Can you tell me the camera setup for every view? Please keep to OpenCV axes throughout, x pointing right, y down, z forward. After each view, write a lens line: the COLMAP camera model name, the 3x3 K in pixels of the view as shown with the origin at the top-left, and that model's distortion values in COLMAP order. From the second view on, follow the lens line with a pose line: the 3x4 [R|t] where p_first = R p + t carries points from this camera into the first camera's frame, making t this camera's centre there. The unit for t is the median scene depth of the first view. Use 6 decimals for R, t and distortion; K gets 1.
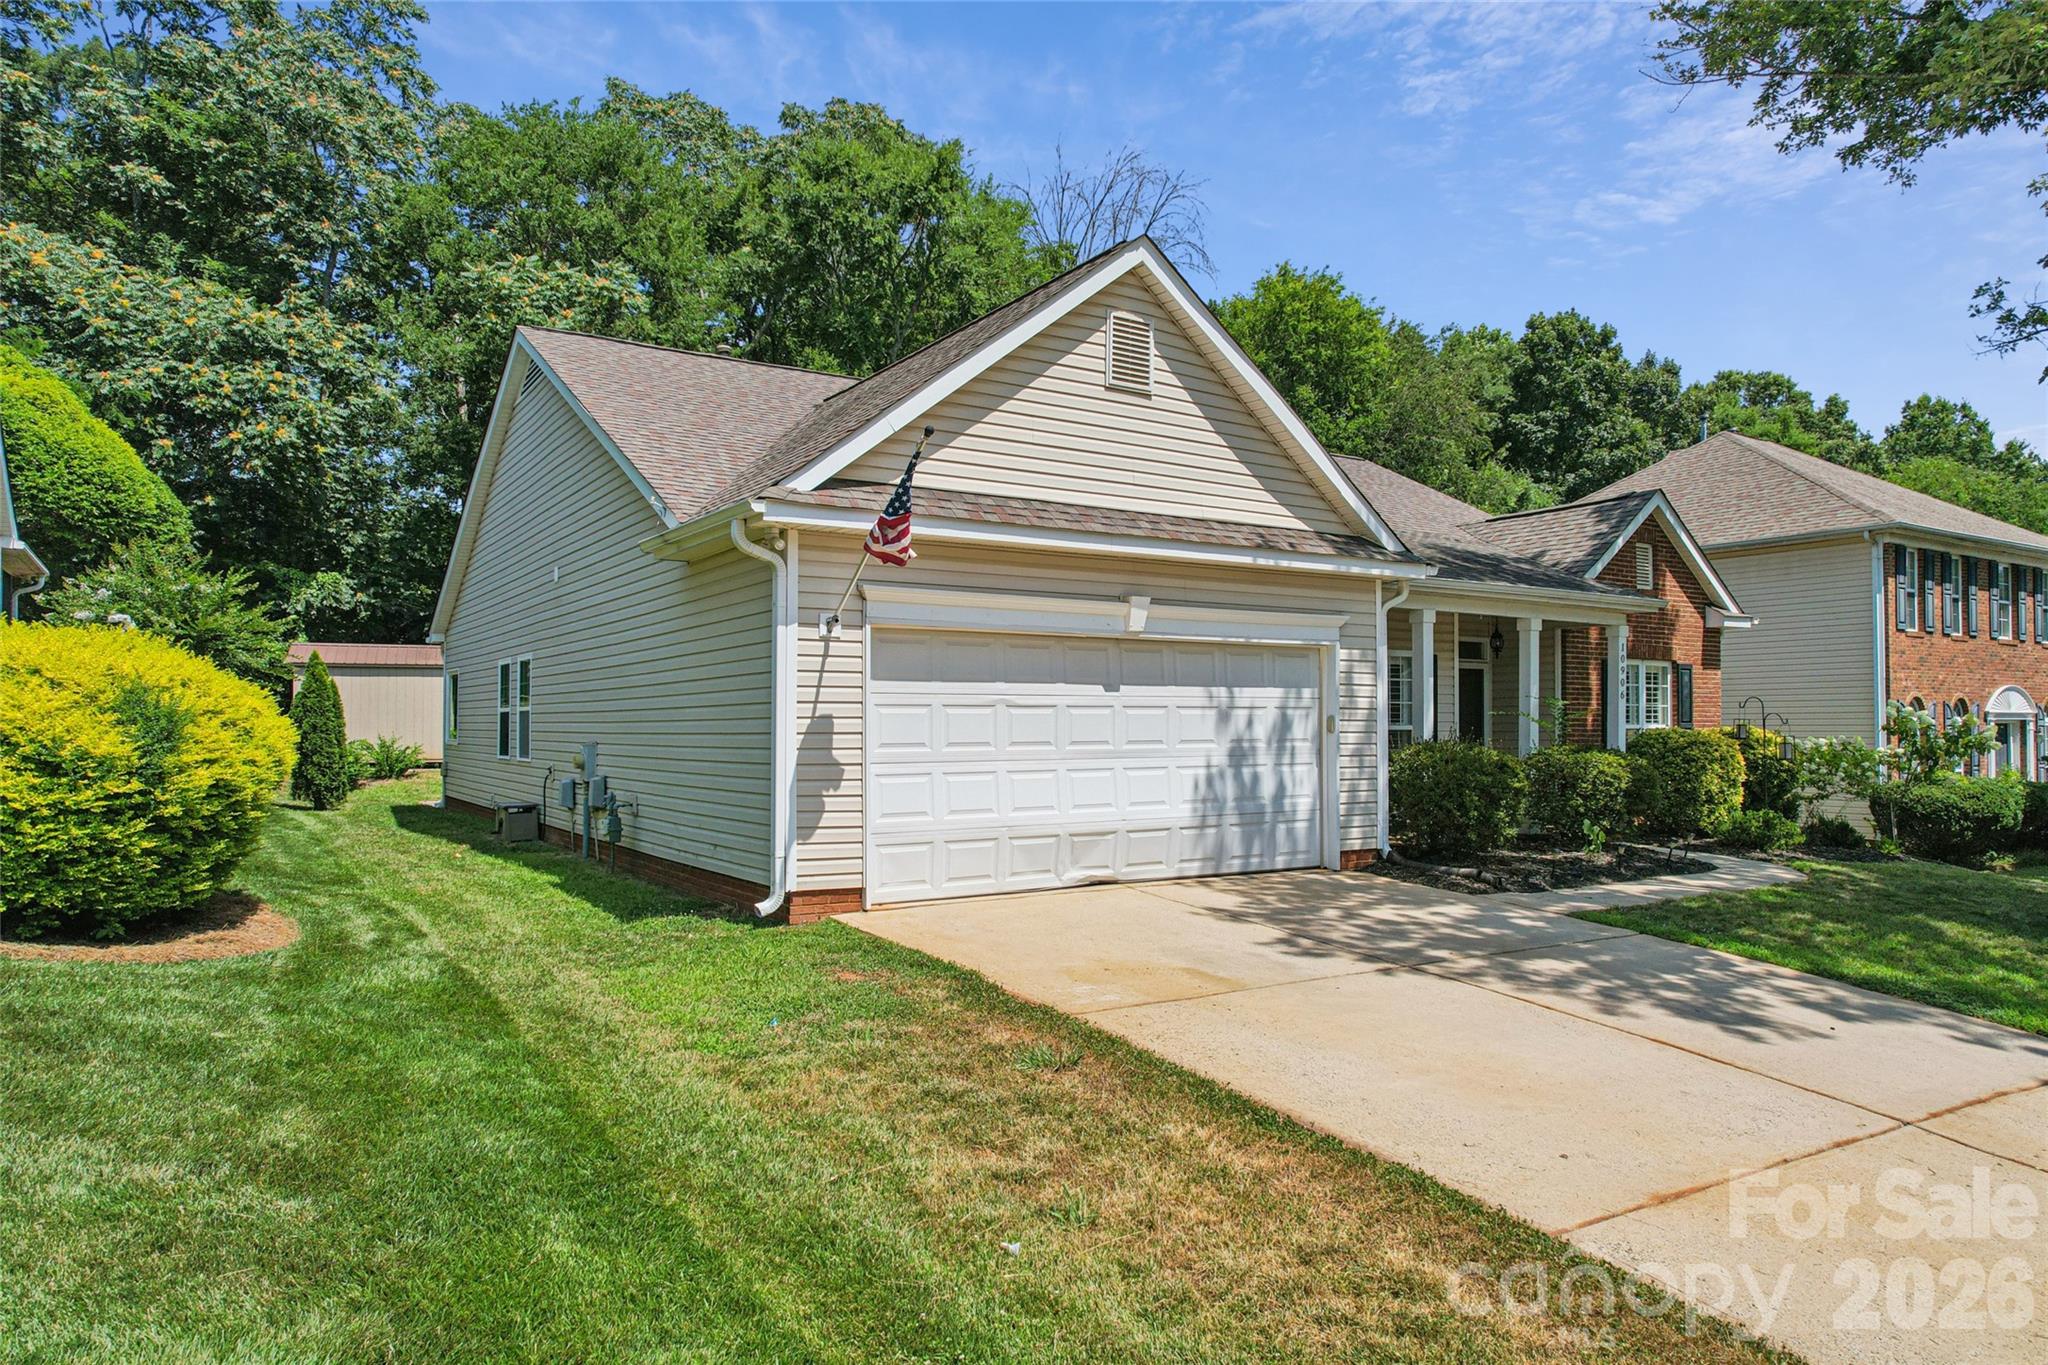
lens RADIAL K [[1283.2, 0, 1058.6], [0, 1283.2, 705.5], [0, 0, 1]] dist [-0.041064, 0.020629]
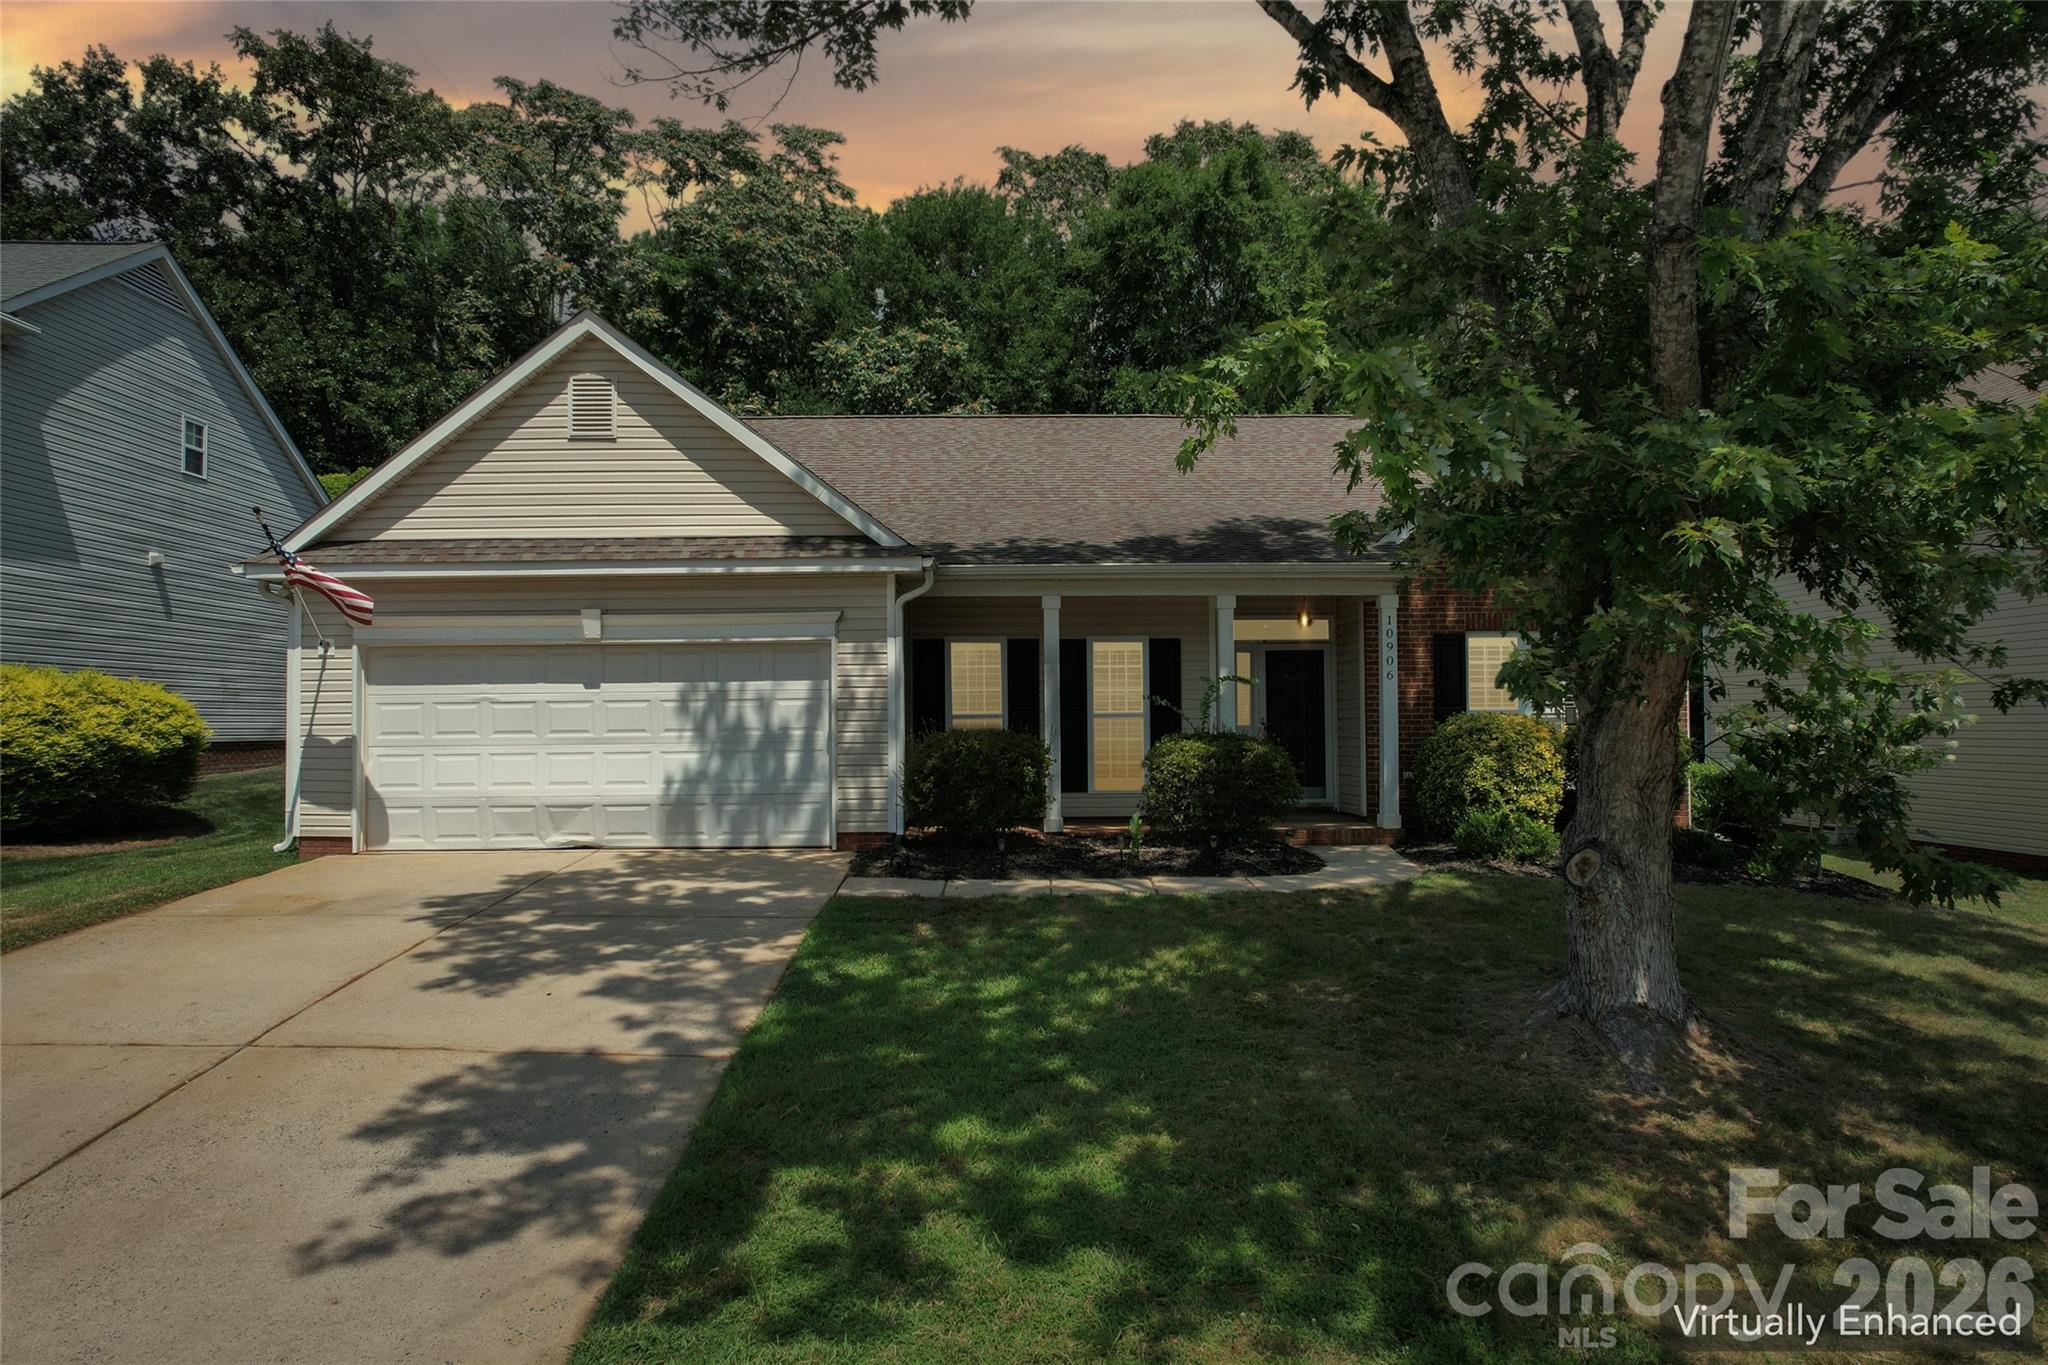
lens RADIAL K [[1283.2, 0, 1027.2], [0, 1283.2, 691.2], [0, 0, 1]] dist [-0.041064, 0.020629]
pose [[0.841257, -0.019131, -0.540297, 0.979017], [0.015418, 0.999816, -0.011397, 0.010693], [0.540415, 0.001257, 0.841397, 0.201063]]
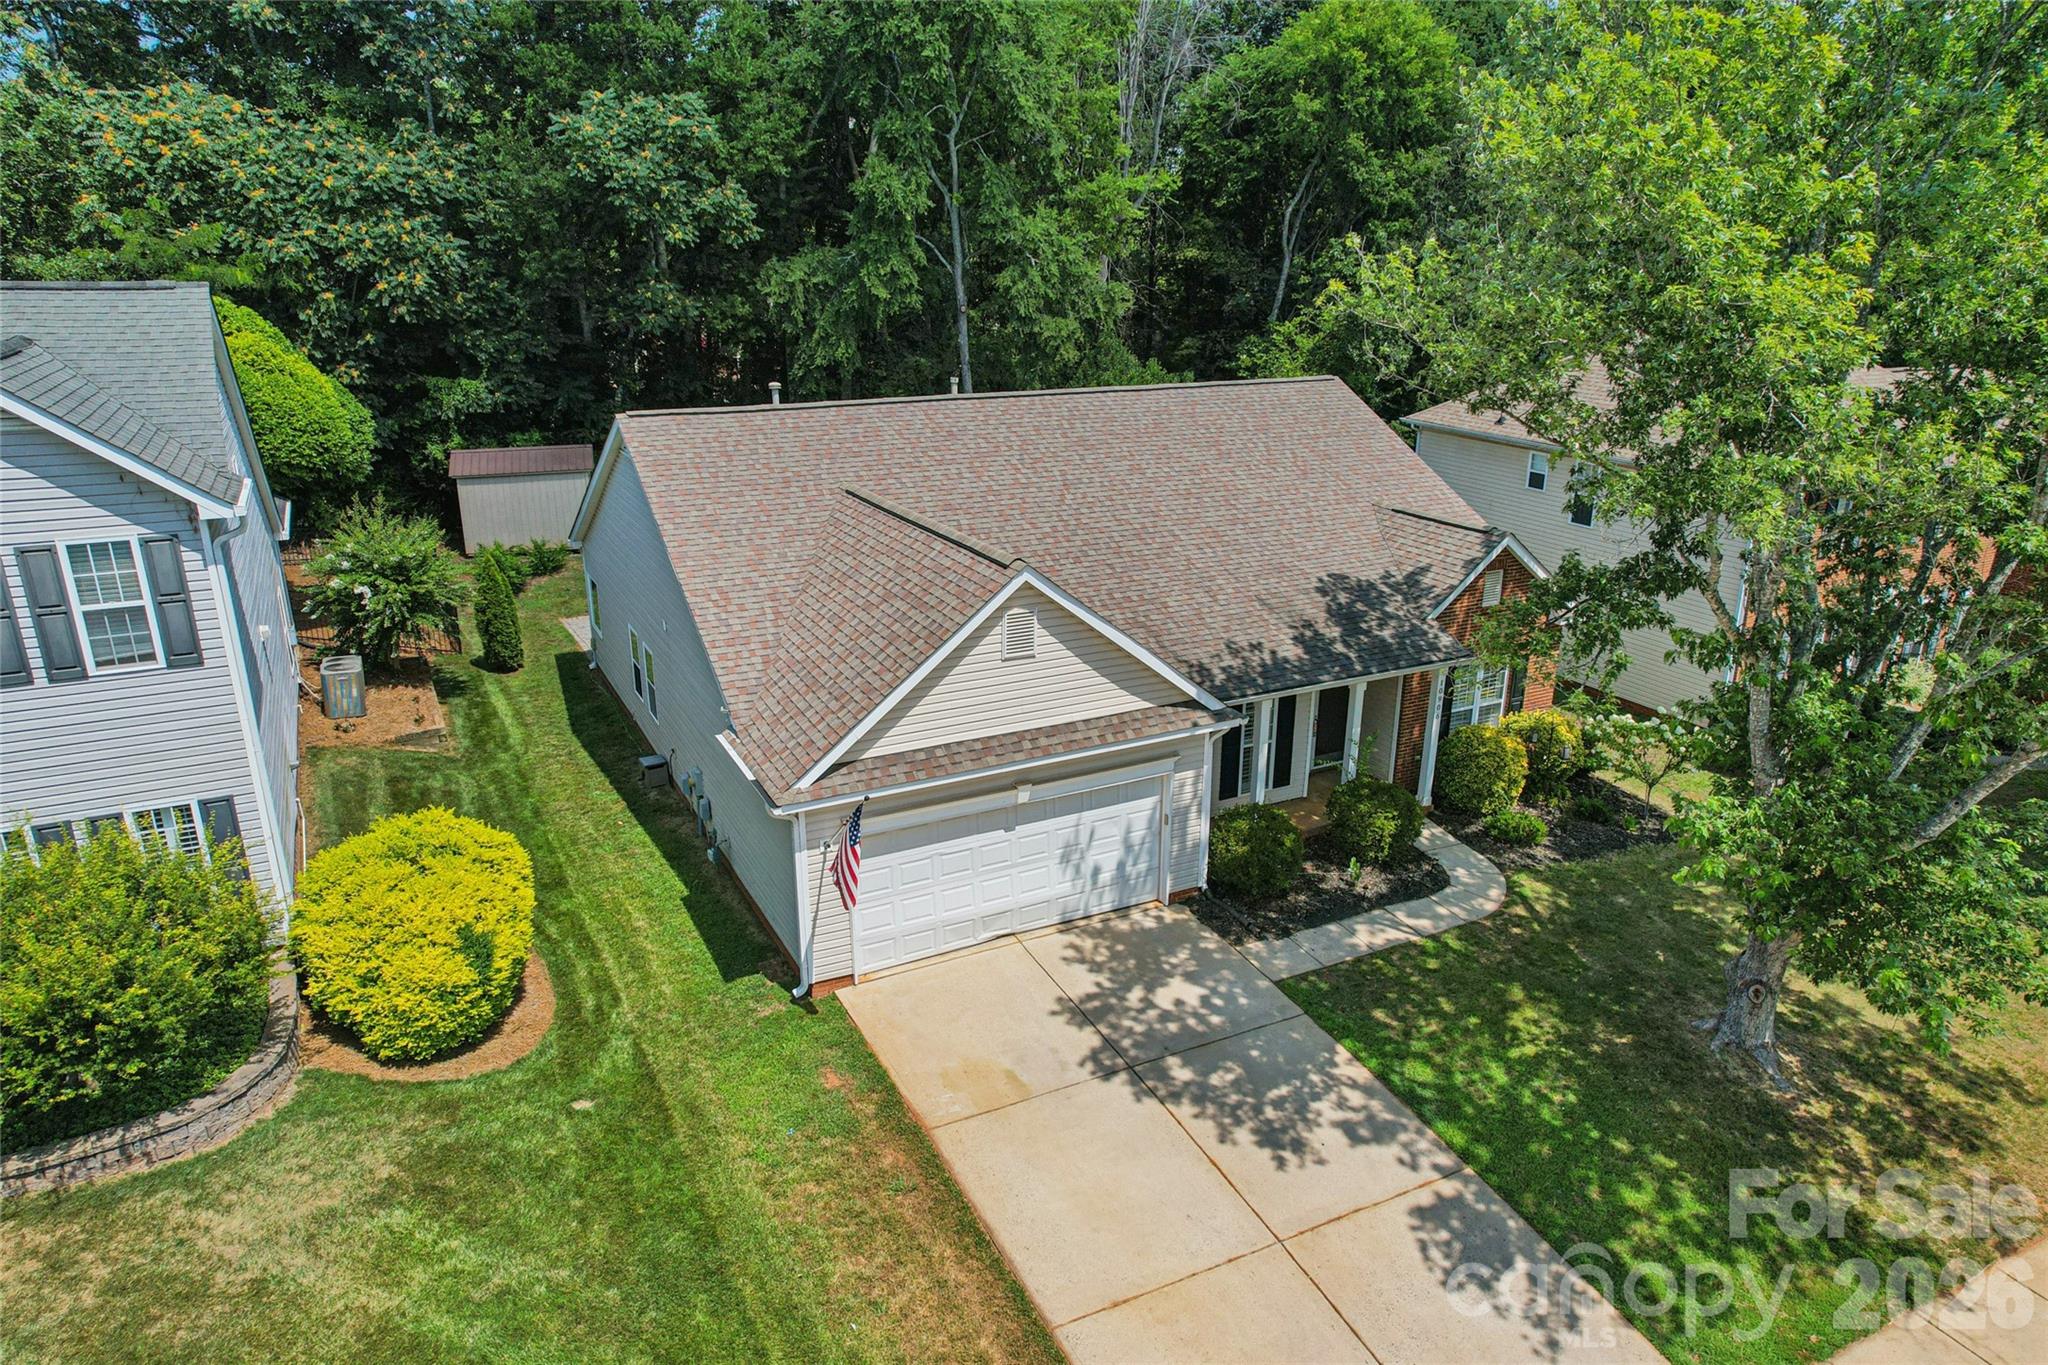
lens RADIAL K [[1283.2, 0, 1034.3], [0, 1283.2, 699.7], [0, 0, 1]] dist [-0.041064, 0.020629]
pose [[0.994109, 0.042446, -0.099733, 0.213287], [-0.005823, 0.939718, 0.341902, -0.678288], [0.108233, -0.339306, 0.934429, -0.416400]]
